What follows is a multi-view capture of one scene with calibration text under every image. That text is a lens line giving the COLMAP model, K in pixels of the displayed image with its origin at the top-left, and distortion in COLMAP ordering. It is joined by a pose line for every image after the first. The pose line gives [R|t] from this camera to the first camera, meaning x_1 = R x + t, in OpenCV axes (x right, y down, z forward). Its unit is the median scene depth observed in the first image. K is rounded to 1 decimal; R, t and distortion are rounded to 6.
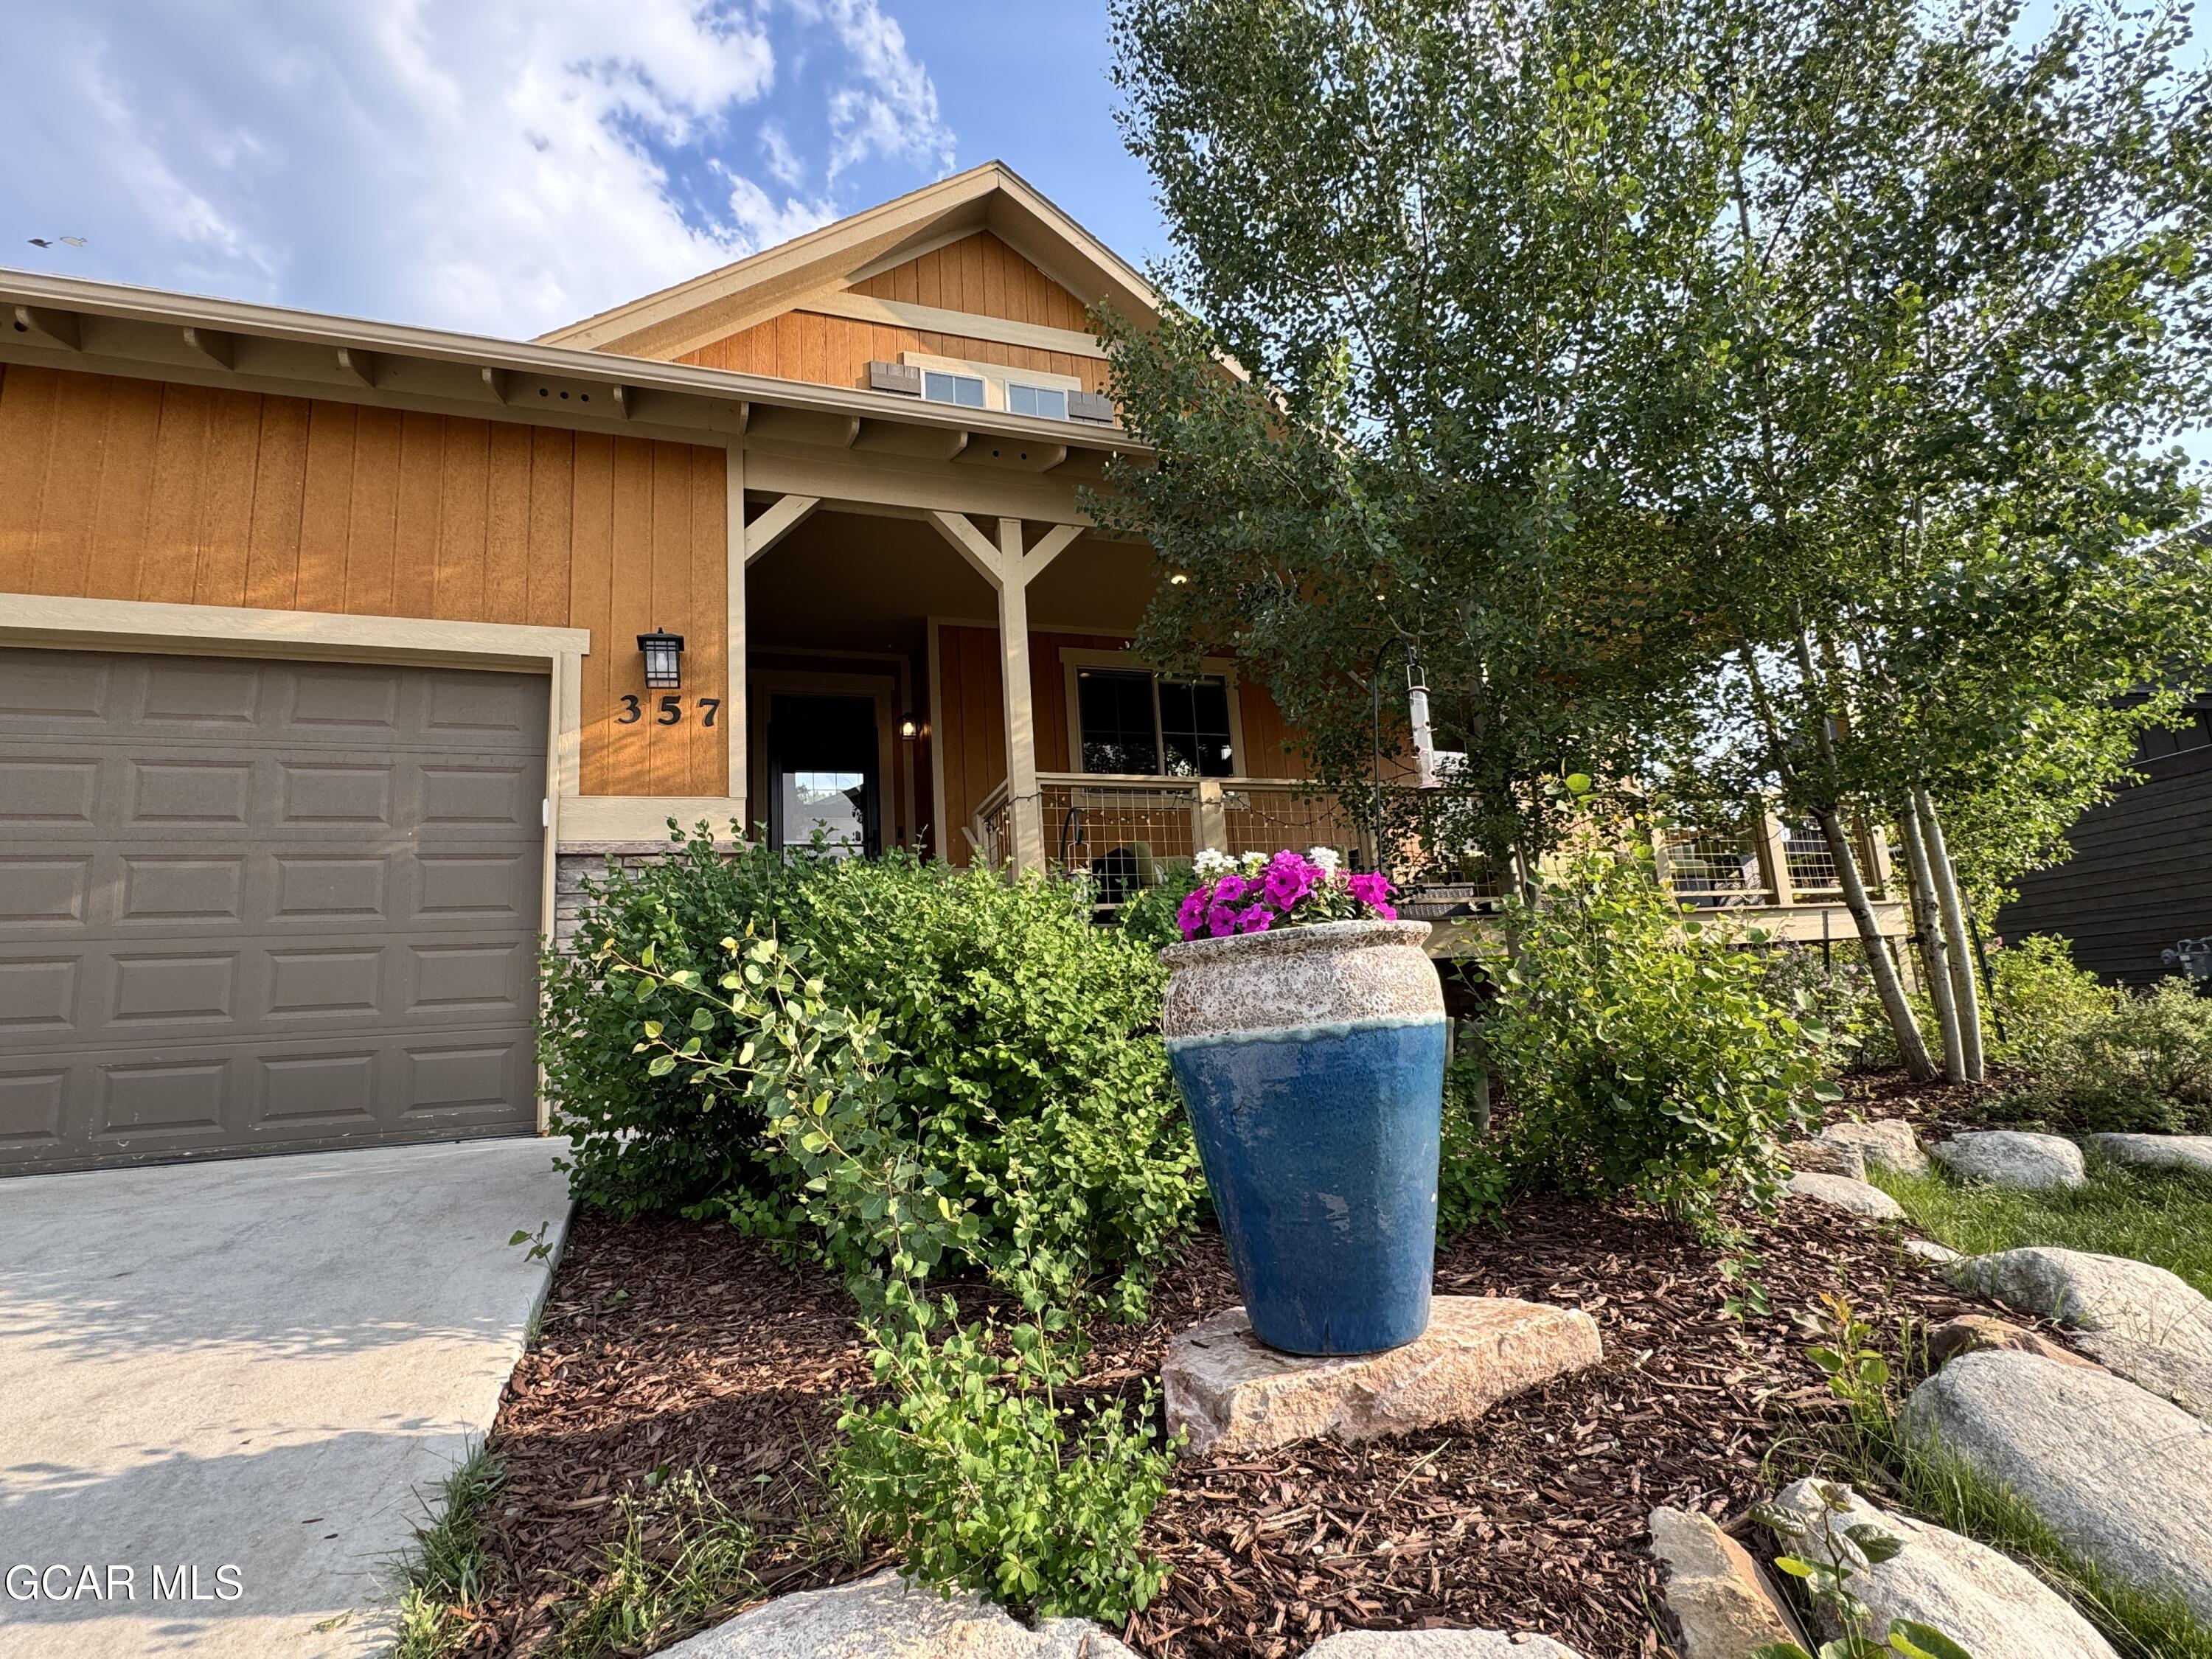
lens RADIAL K [[1042.3, 0, 1106.0], [0, 1042.3, 829.5], [0, 0, 1]] dist [-0.002165, -0.000835]
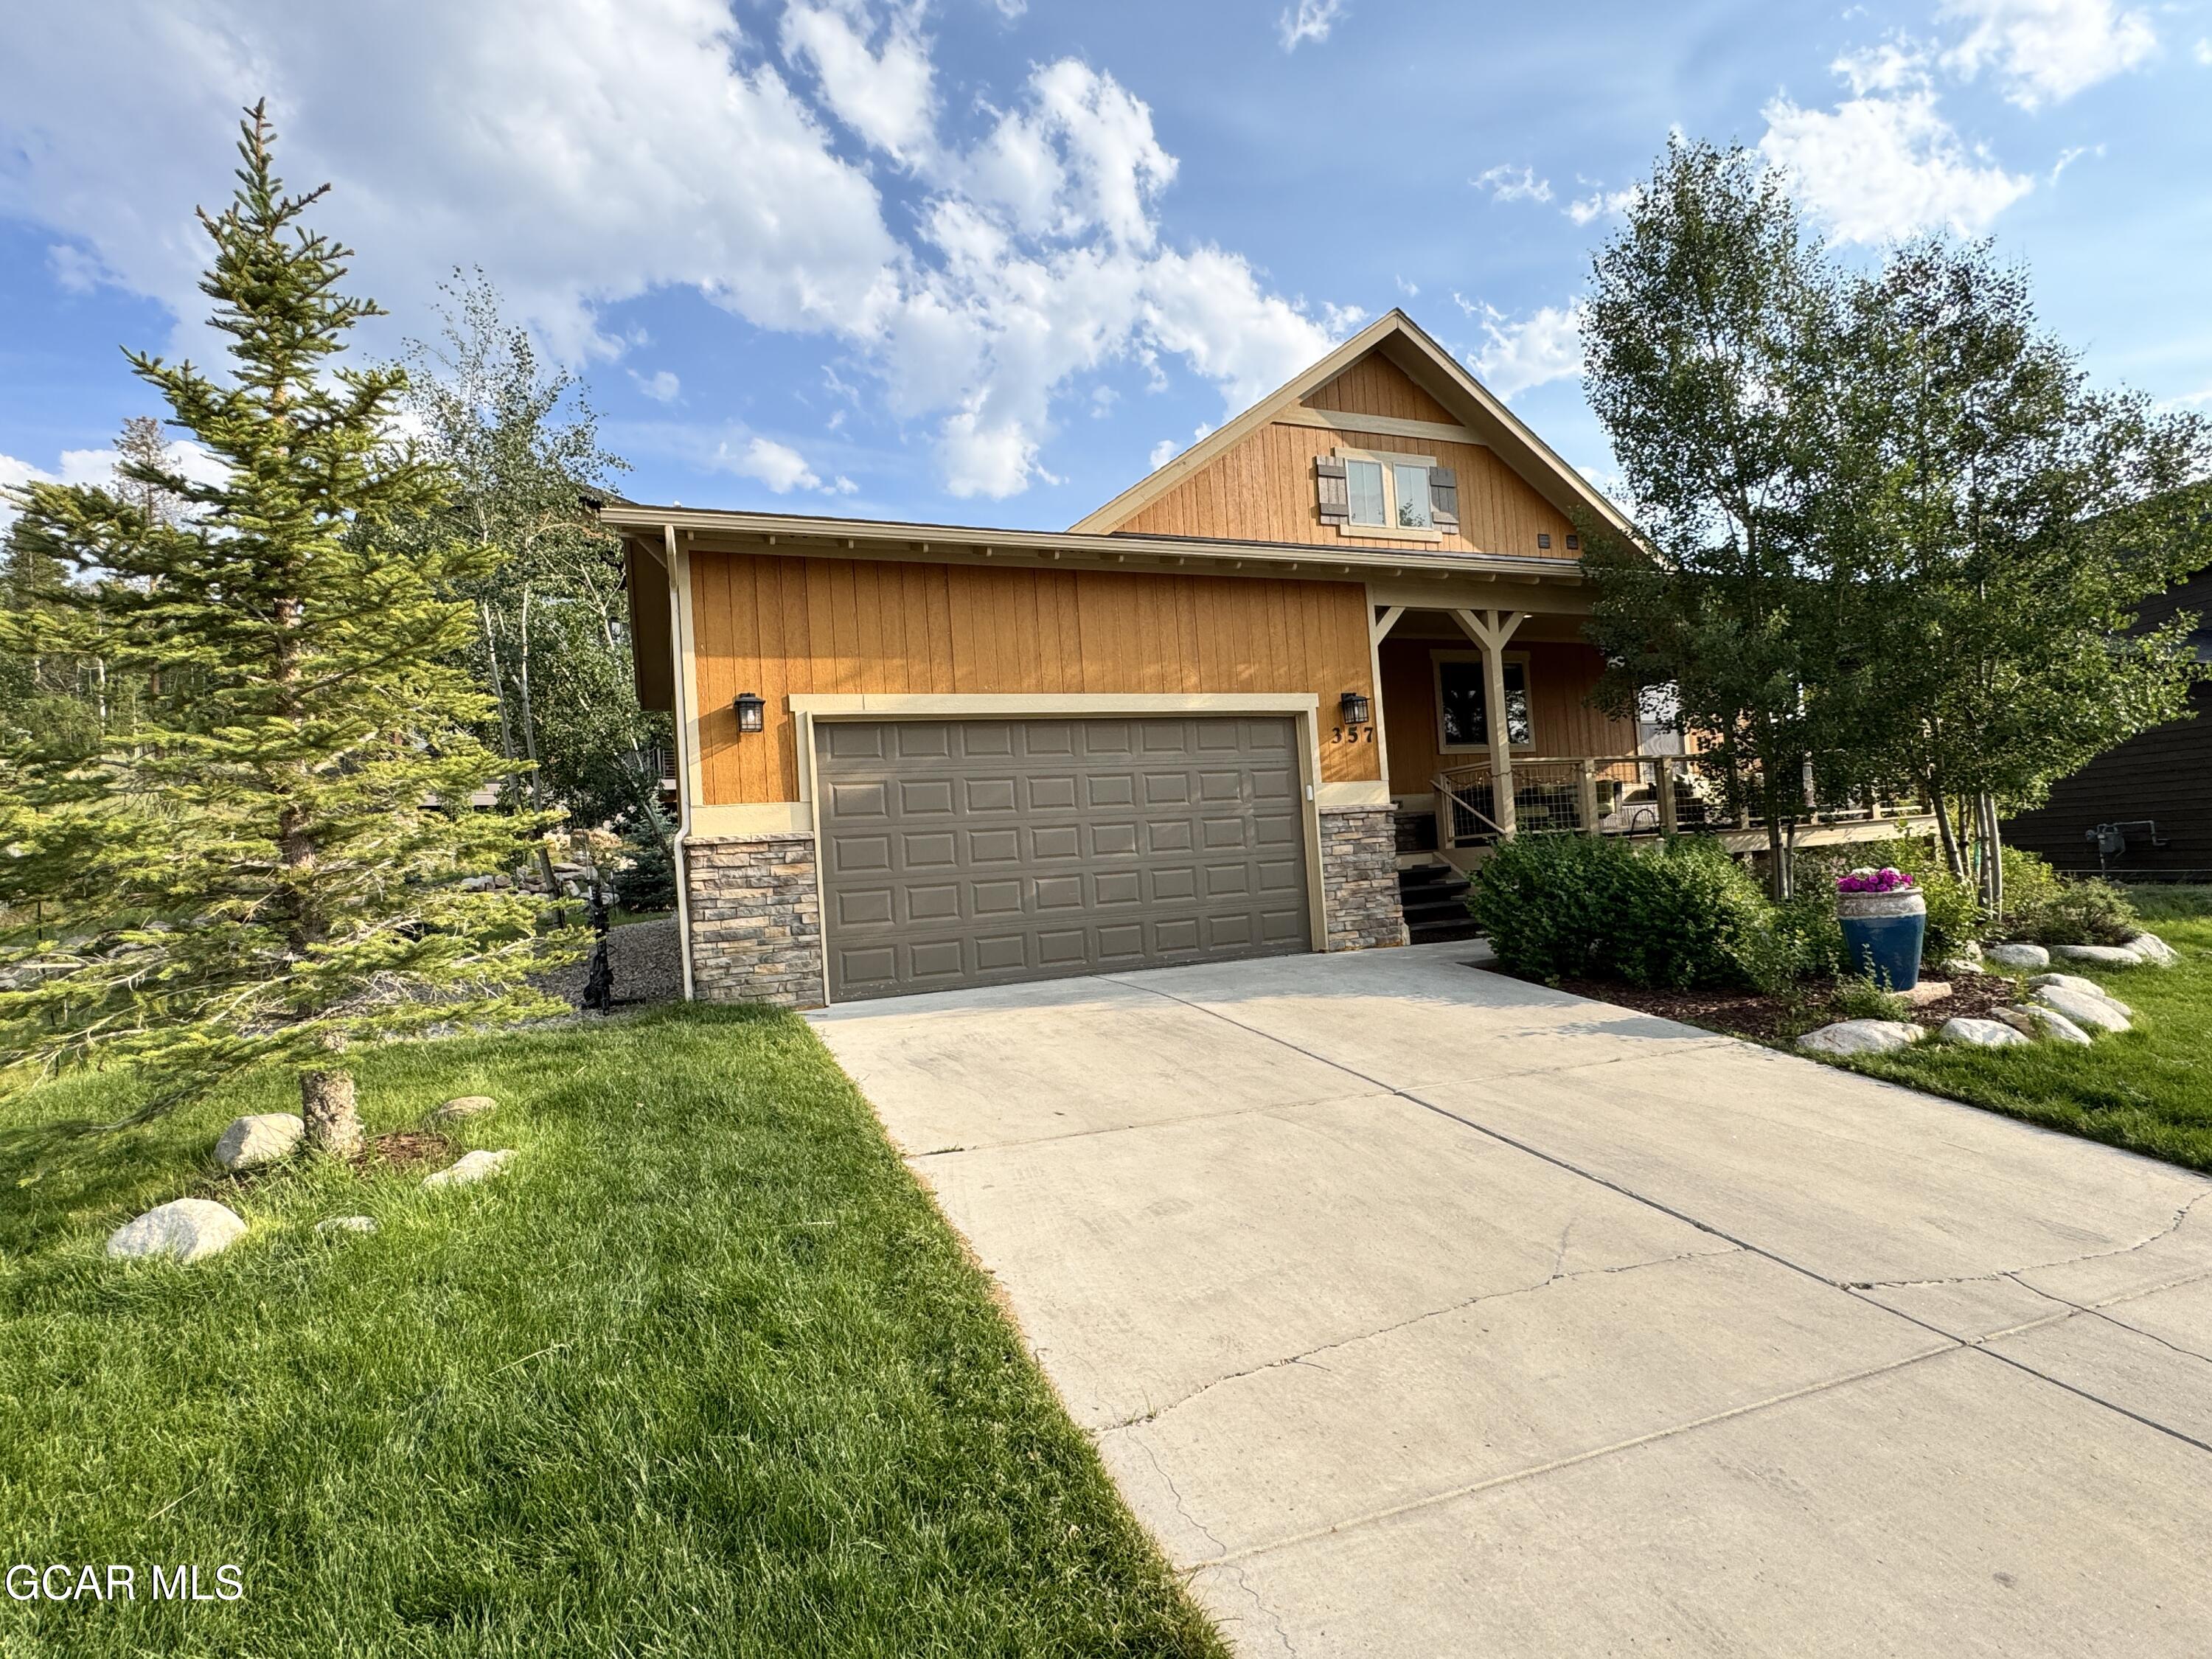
lens RADIAL K [[1042.3, 0, 1106.0], [0, 1042.3, 829.5], [0, 0, 1]] dist [-0.002165, -0.000835]
pose [[0.999122, -0.001669, 0.041870, -0.964835], [-0.004631, 0.988687, 0.149920, -0.230121], [-0.041647, -0.149982, 0.987811, -0.892068]]
